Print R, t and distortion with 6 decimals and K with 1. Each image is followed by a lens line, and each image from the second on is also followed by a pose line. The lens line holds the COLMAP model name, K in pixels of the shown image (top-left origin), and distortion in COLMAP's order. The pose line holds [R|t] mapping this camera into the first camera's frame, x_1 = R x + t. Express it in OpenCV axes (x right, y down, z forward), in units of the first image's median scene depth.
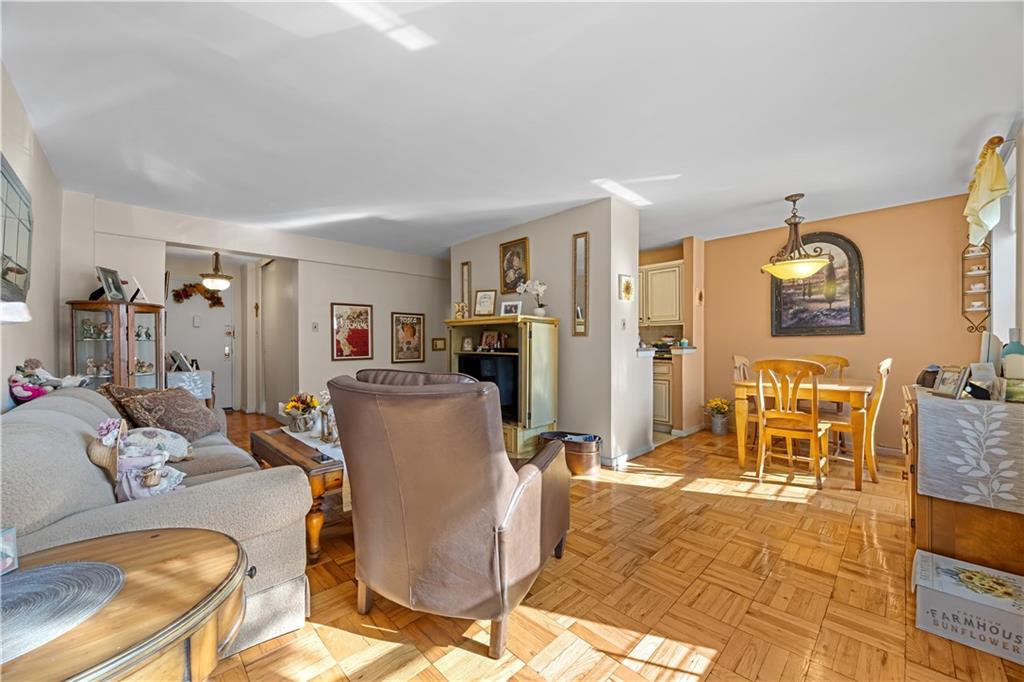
lens RADIAL K [[414.8, 0, 511.6], [0, 414.8, 345.7], [0, 0, 1]] dist [0.002453, 0.000427]
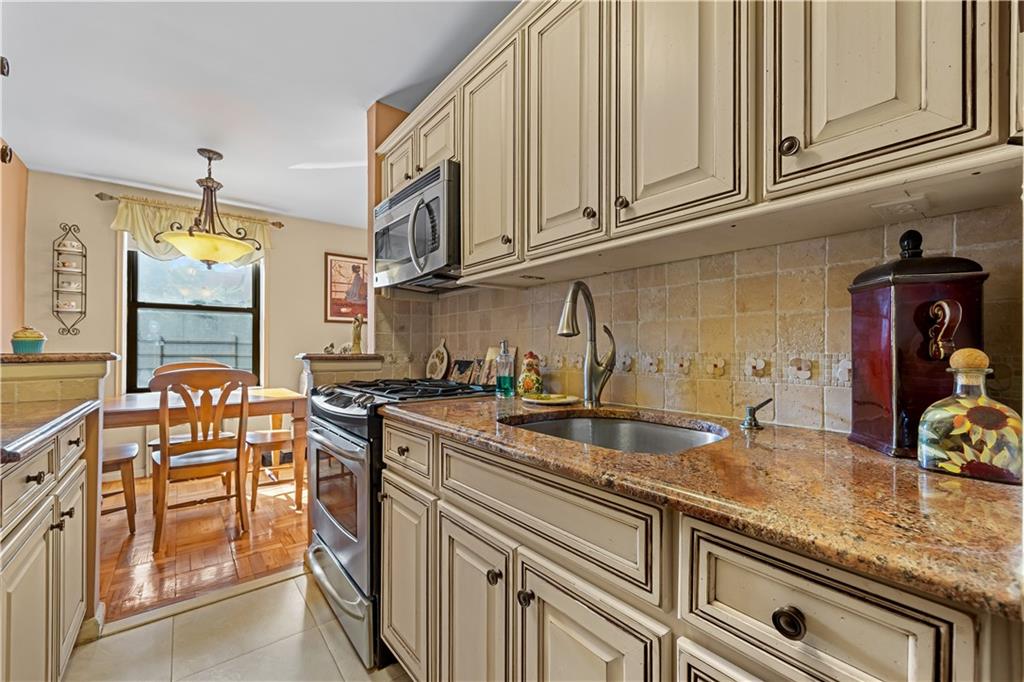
lens RADIAL K [[414.8, 0, 511.6], [0, 414.8, 345.7], [0, 0, 1]] dist [0.002453, 0.000427]
pose [[-0.992903, 0.001725, 0.118917, 0.035686], [0.001596, 0.999998, -0.001177, -0.003308], [-0.118919, -0.000979, -0.992904, 1.454118]]
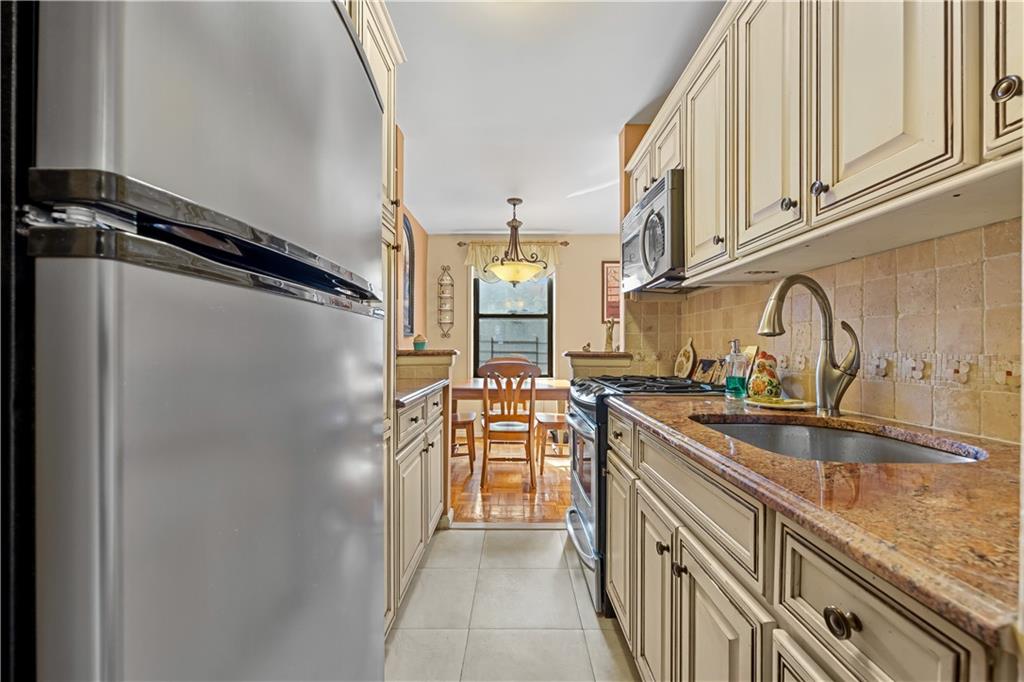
lens RADIAL K [[414.8, 0, 511.6], [0, 414.8, 345.7], [0, 0, 1]] dist [0.002453, 0.000427]
pose [[-0.696754, 0.001632, 0.717309, -0.034816], [0.004065, 0.999990, 0.001673, -0.004523], [-0.717299, 0.004081, -0.696754, 1.473748]]
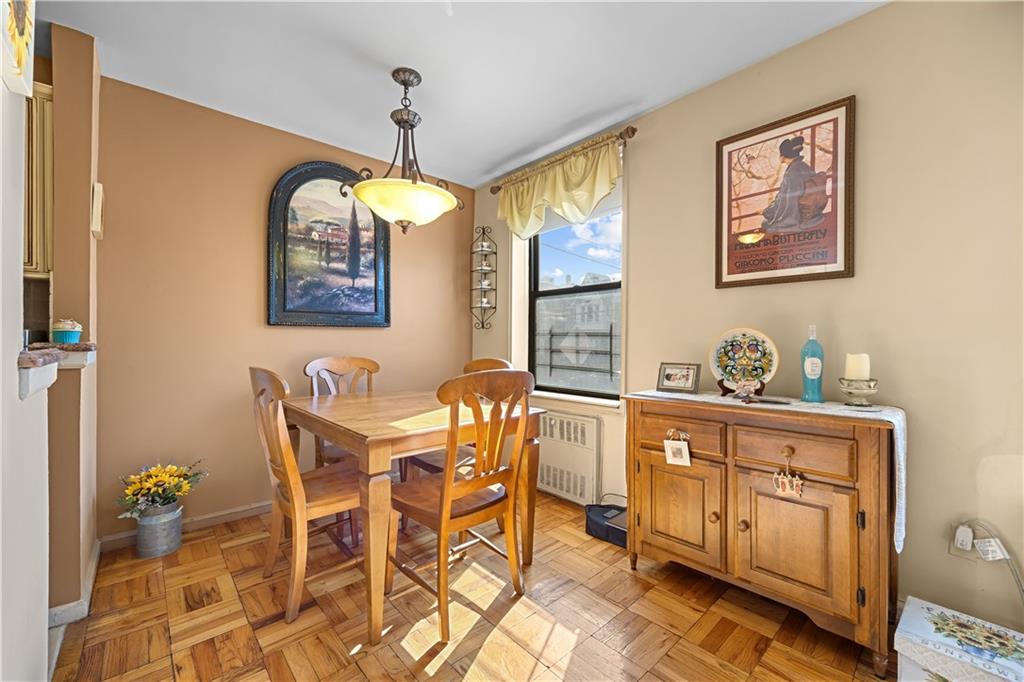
lens RADIAL K [[411.5, 0, 512.0], [0, 411.5, 341.0], [0, 0, 1]] dist [-0.001554, -0.000116]
pose [[0.049229, 0.001471, 0.998786, 0.116130], [0.001163, 0.999998, -0.001530, -0.000444], [-0.998787, 0.001237, 0.049227, 0.719310]]
